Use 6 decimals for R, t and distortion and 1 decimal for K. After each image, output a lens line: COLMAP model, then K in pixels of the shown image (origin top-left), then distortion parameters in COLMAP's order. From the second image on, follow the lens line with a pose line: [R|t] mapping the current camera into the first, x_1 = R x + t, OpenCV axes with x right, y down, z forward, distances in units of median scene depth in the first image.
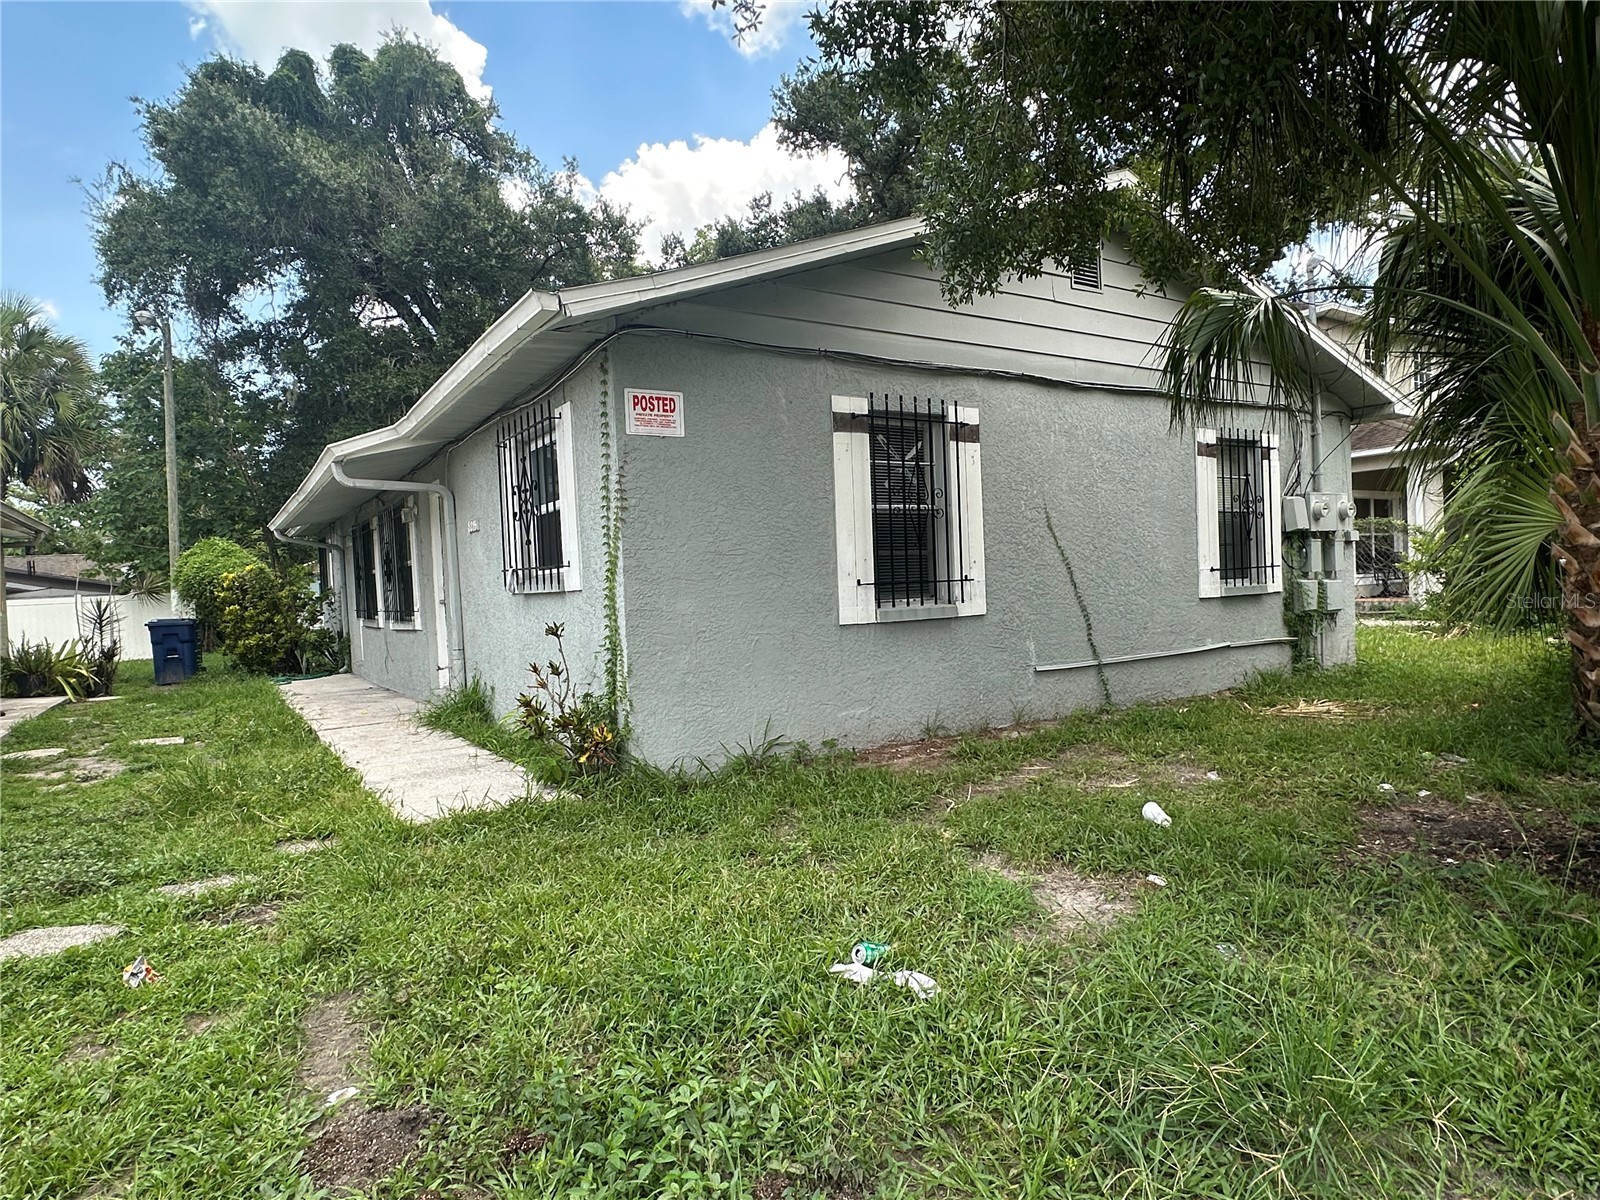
lens RADIAL K [[938.3, 0, 798.8], [0, 938.3, 605.7], [0, 0, 1]] dist [-0.005881, 0.002169]
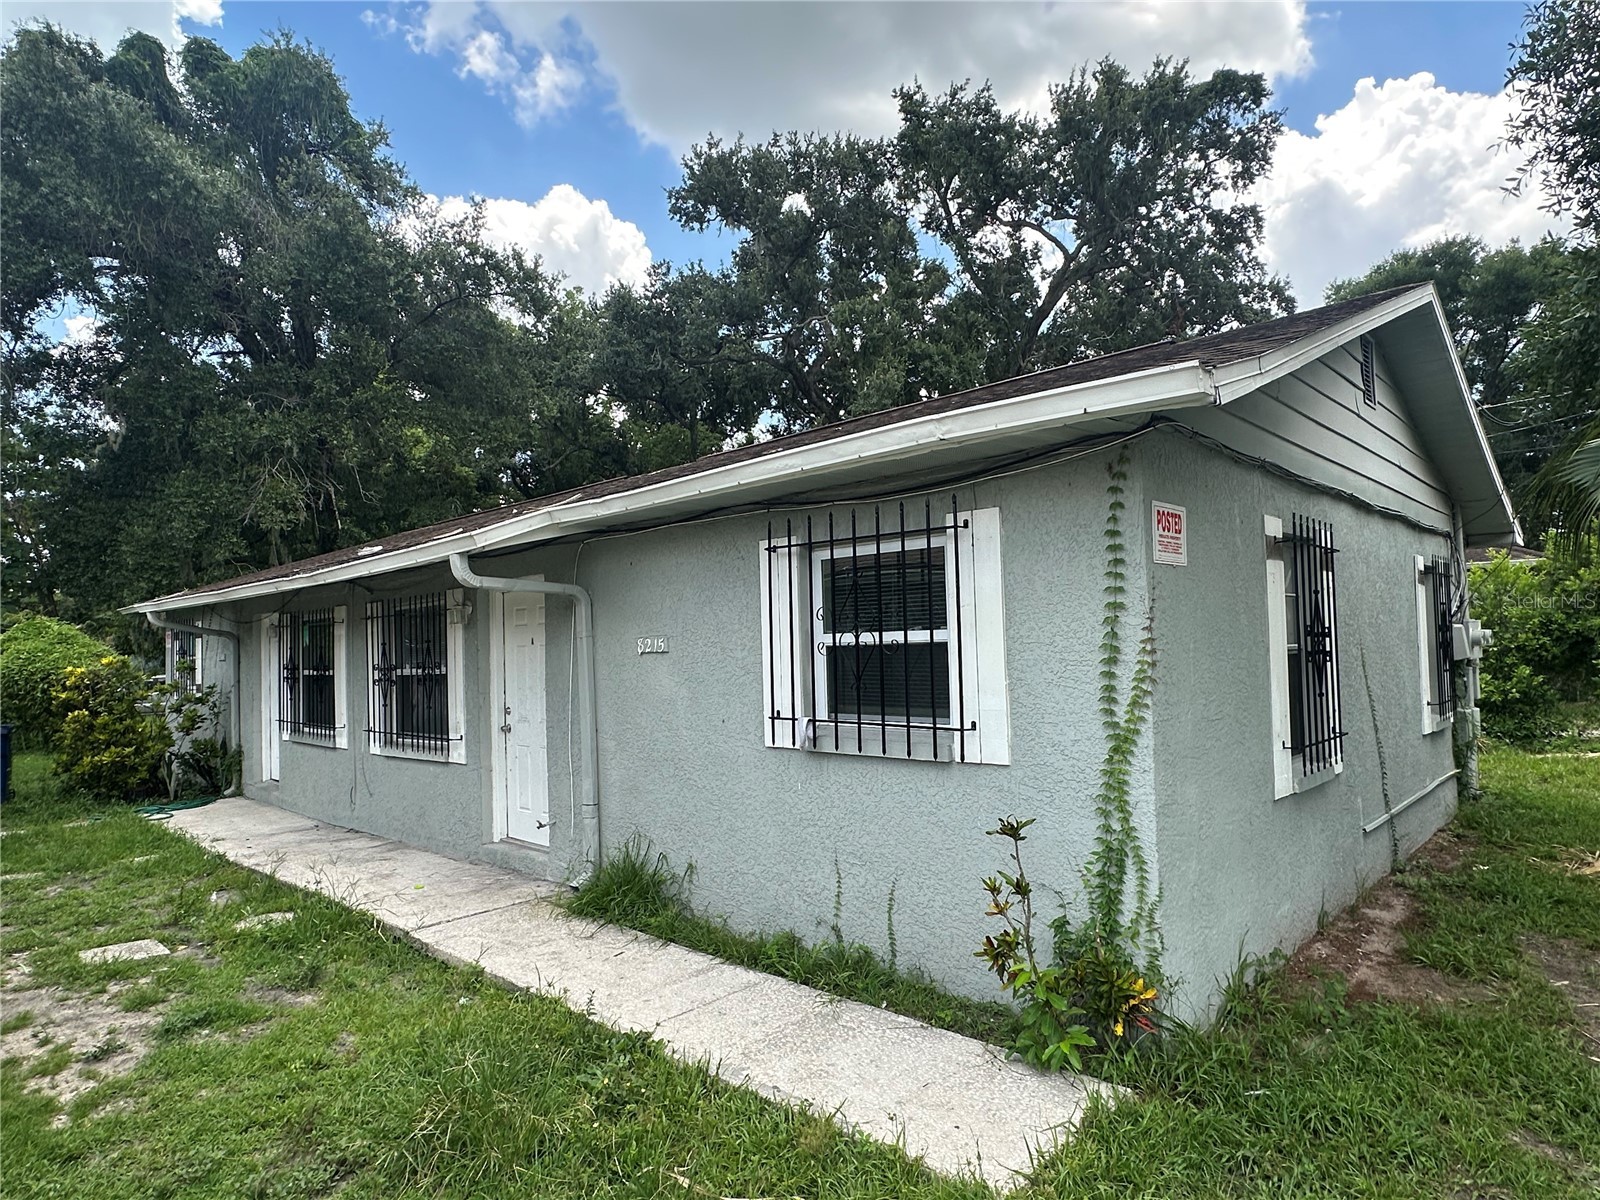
lens RADIAL K [[938.3, 0, 800.3], [0, 938.3, 603.7], [0, 0, 1]] dist [-0.005881, 0.002169]
pose [[0.972300, 0.028557, 0.231986, -0.151497], [-0.010199, 0.996747, -0.079951, -0.022028], [-0.233514, 0.075370, 0.969428, 0.088246]]
